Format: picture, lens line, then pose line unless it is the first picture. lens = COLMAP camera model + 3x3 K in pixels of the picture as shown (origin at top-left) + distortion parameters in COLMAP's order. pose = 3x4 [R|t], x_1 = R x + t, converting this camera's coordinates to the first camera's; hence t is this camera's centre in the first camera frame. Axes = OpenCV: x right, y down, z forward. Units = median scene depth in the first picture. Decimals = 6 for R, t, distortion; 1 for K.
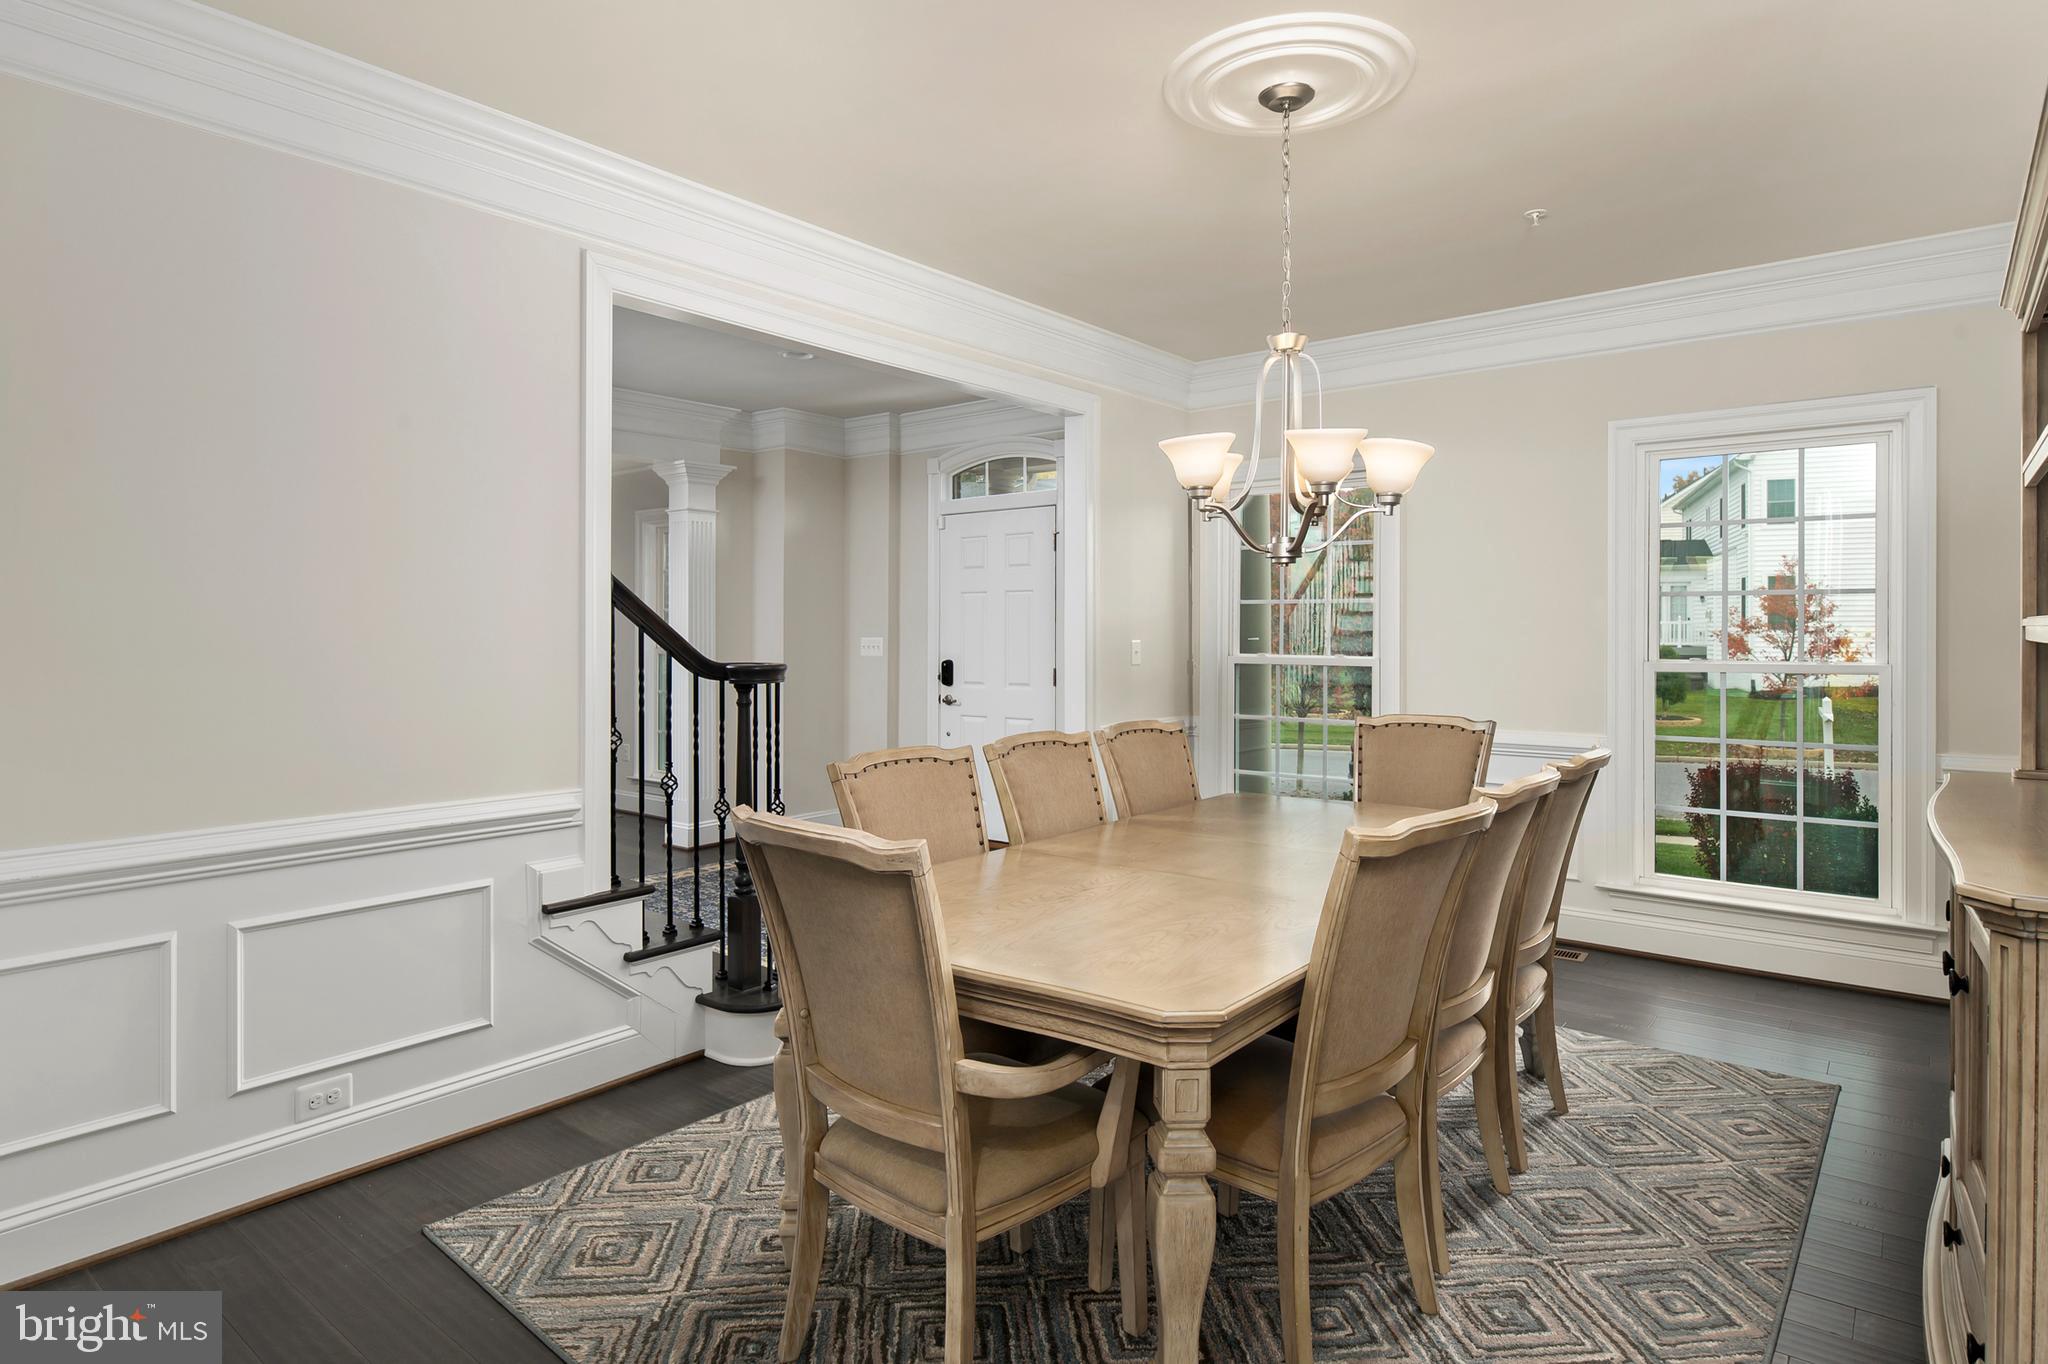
lens RADIAL K [[1117.0, 0, 1023.2], [0, 1117.0, 607.3], [0, 0, 1]] dist [0.000134, -0.001038]
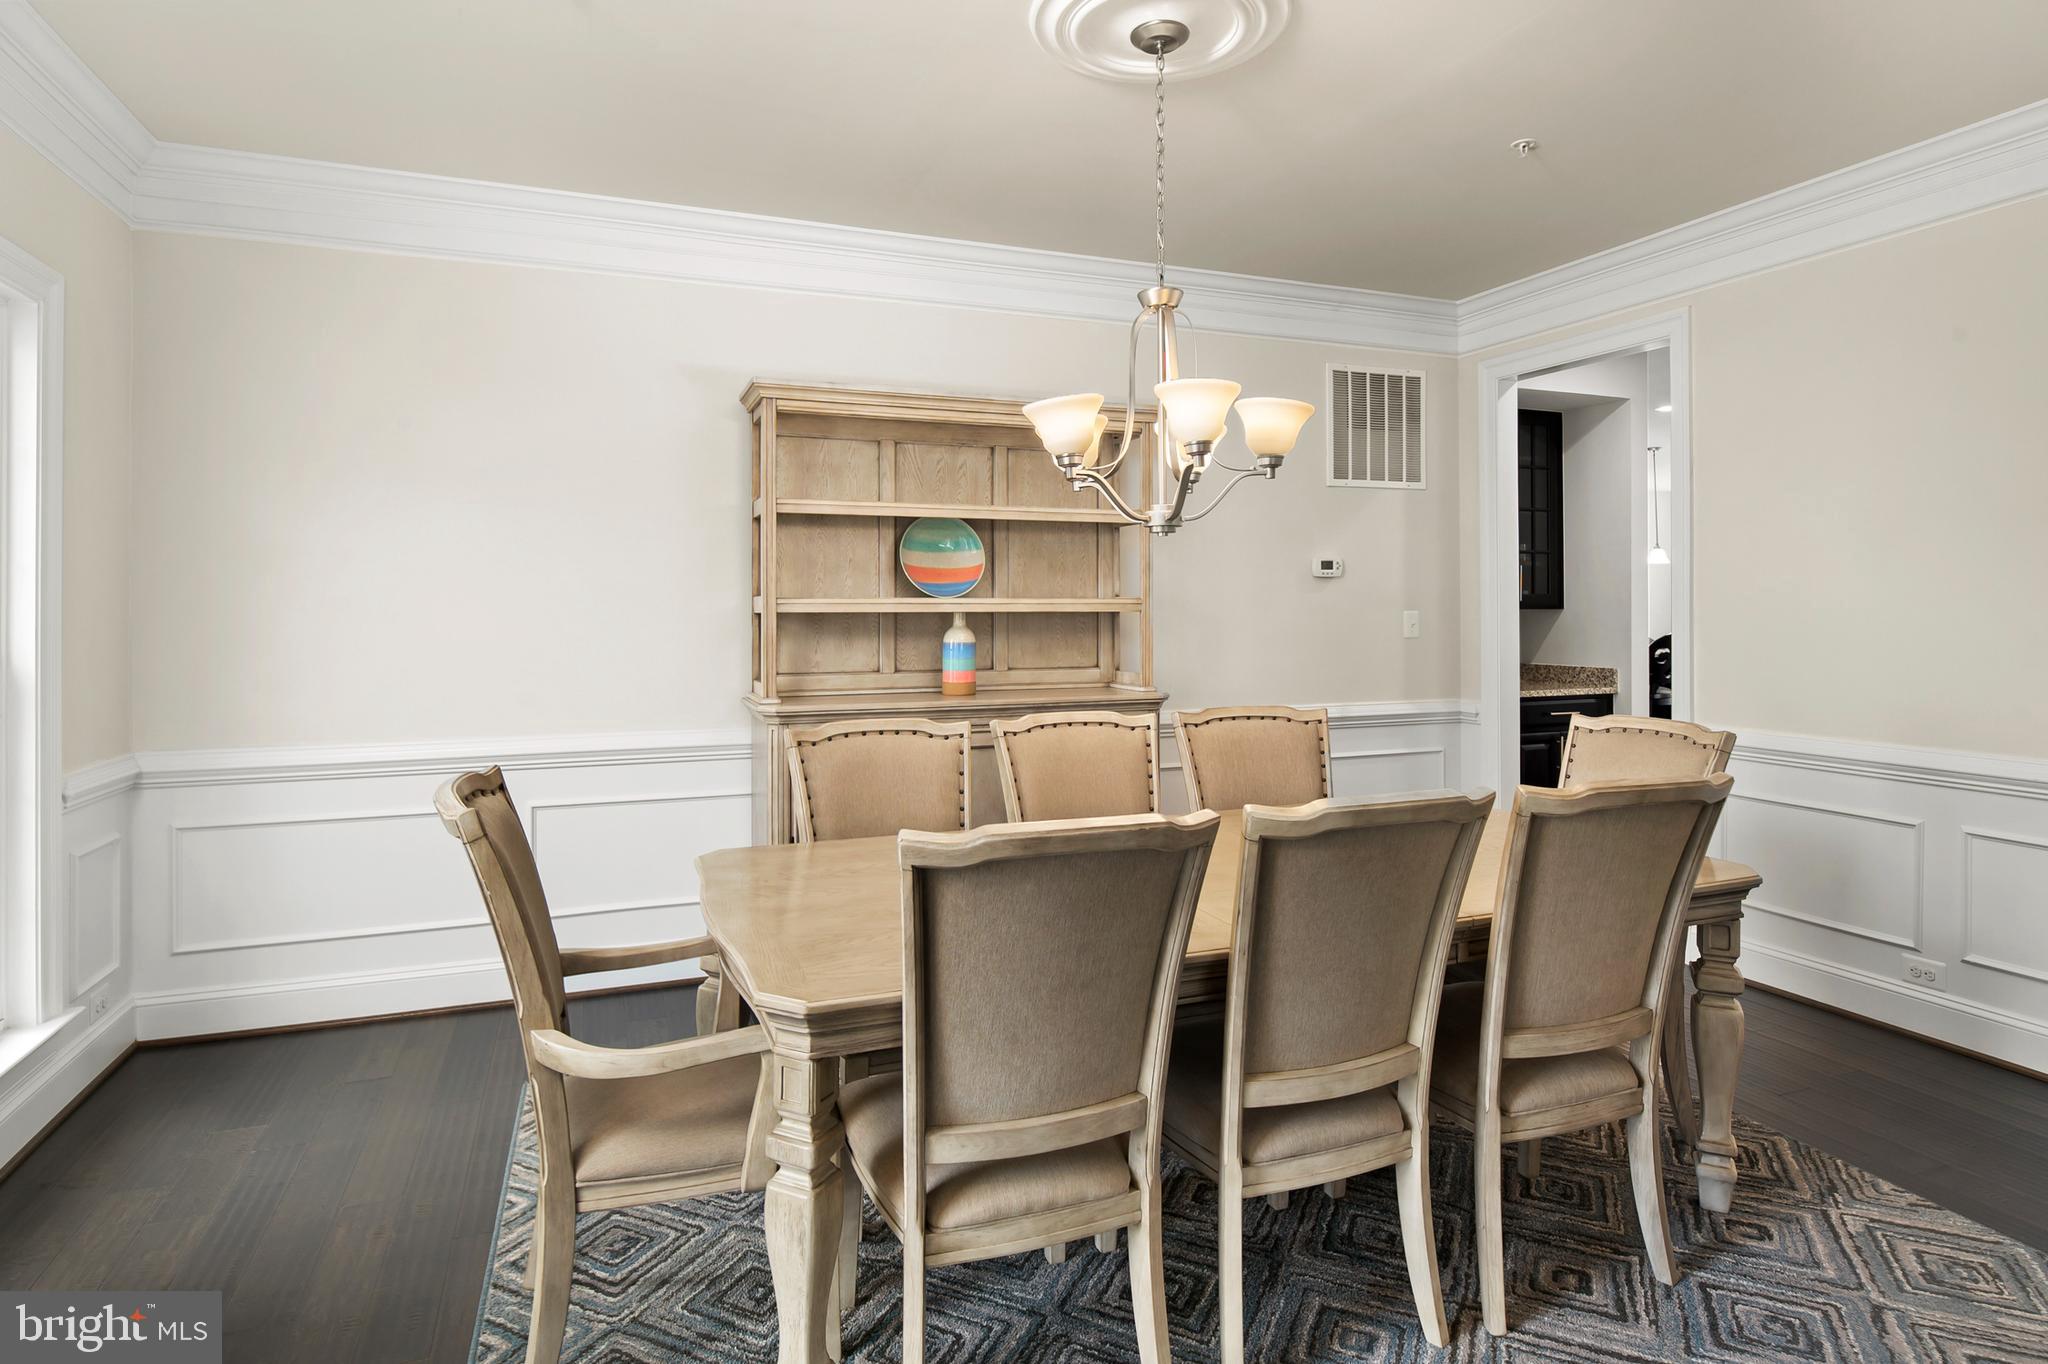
lens RADIAL K [[1117.0, 0, 1023.2], [0, 1117.0, 607.3], [0, 0, 1]] dist [0.000134, -0.001038]
pose [[-0.866988, 0.000797, 0.498329, -0.144937], [-0.008425, 0.999832, -0.016256, 0.042266], [-0.498259, -0.018292, -0.866835, 2.045329]]
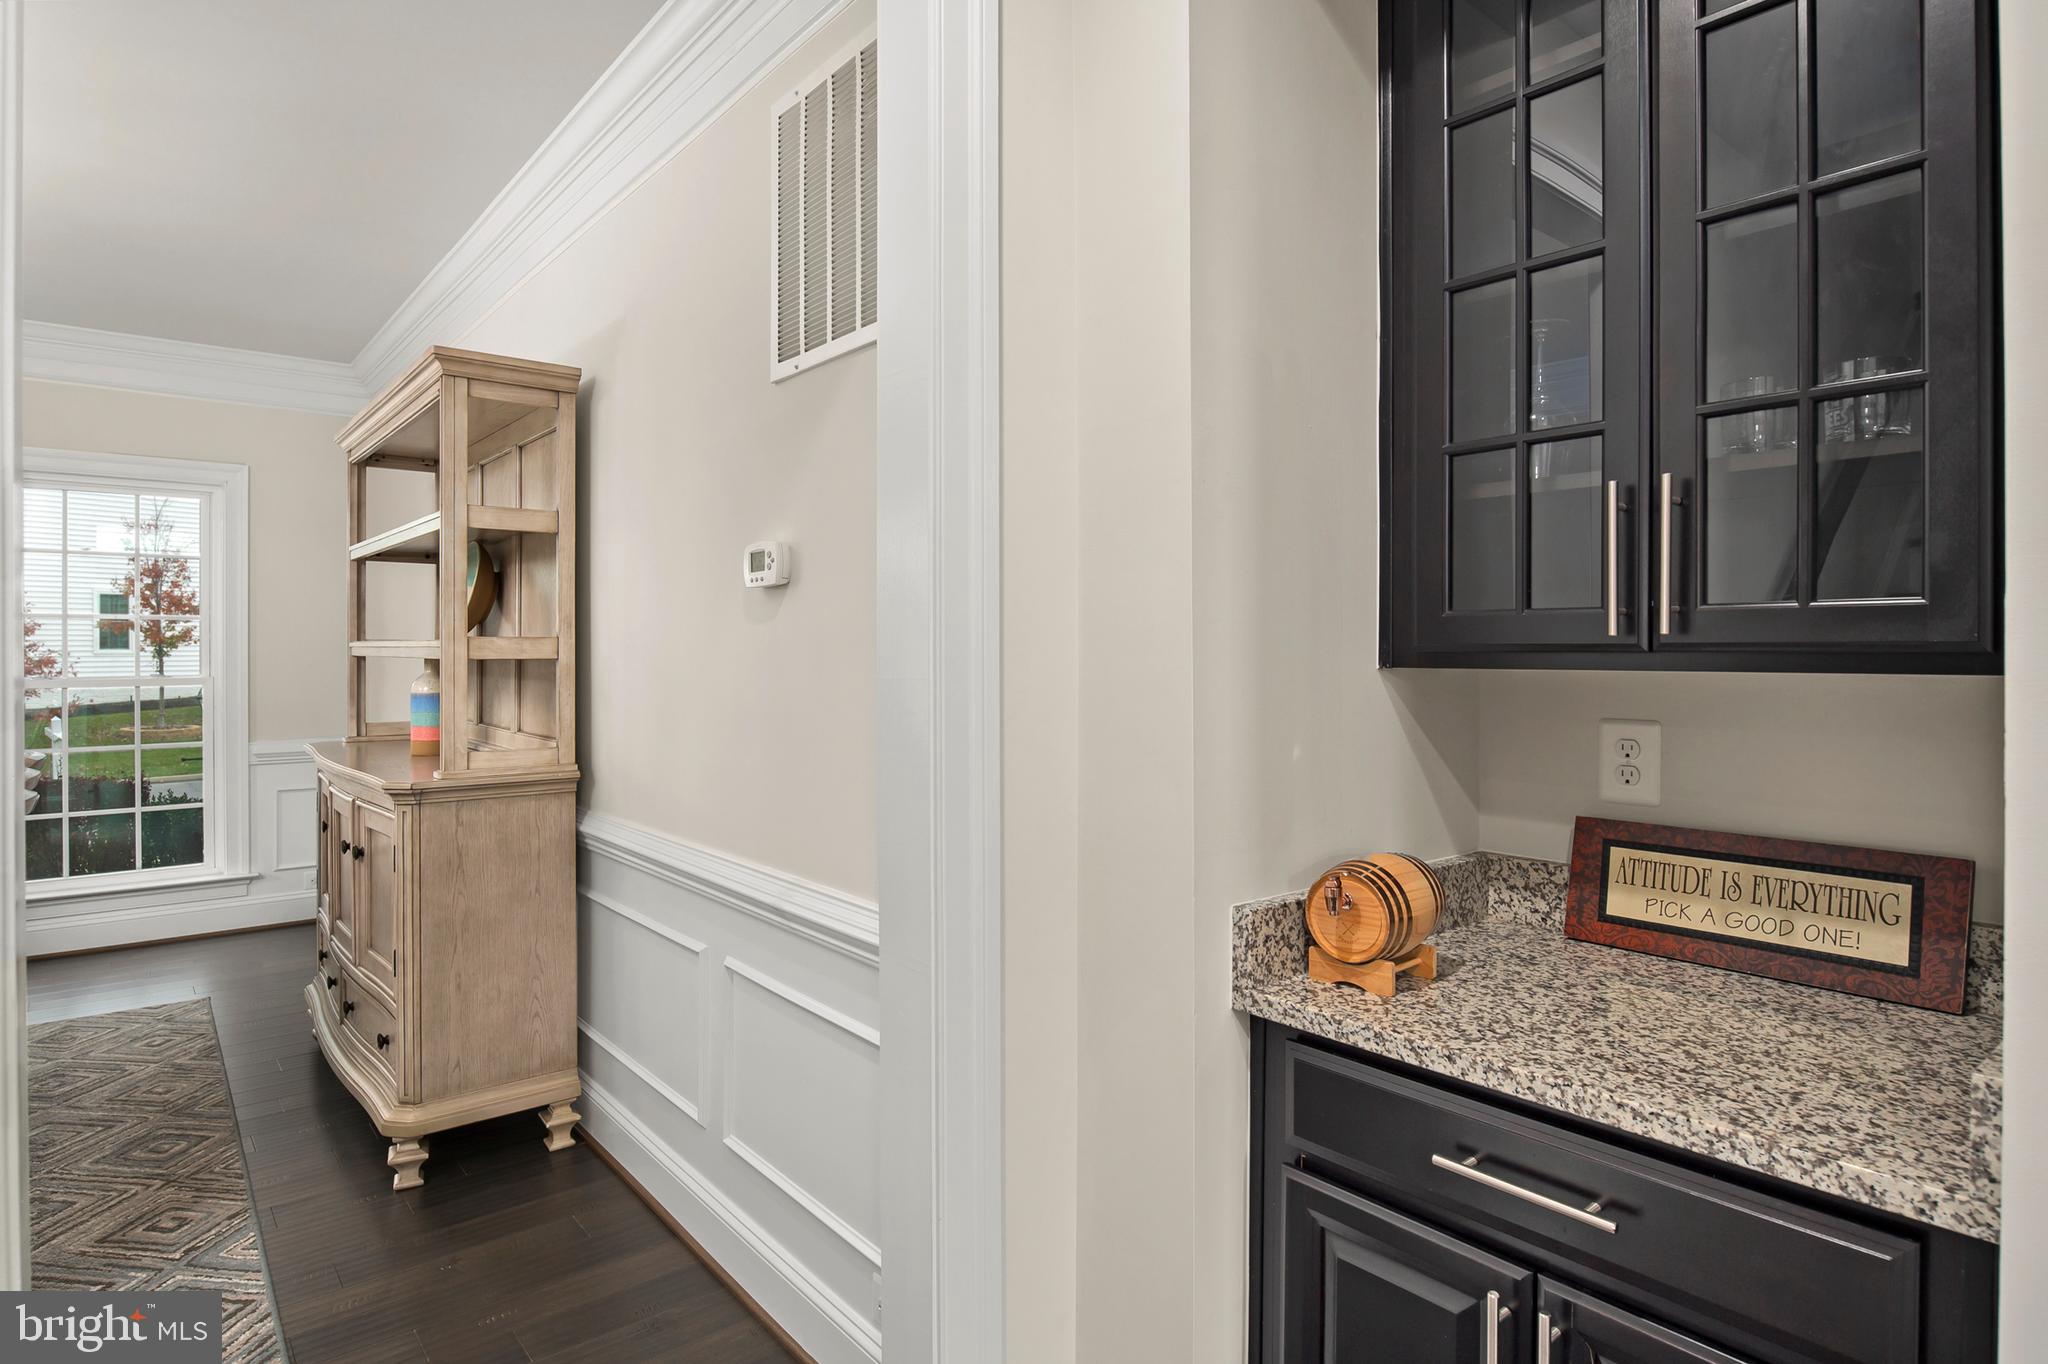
lens RADIAL K [[1101.7, 0, 1027.1], [0, 1101.7, 651.8], [0, 0, 1]] dist [0.002469, 0.000735]
pose [[0.189239, -0.003059, 0.981926, -0.431684], [-0.018641, 0.999804, 0.006707, -0.005405], [-0.981754, -0.019573, 0.189145, -0.220843]]
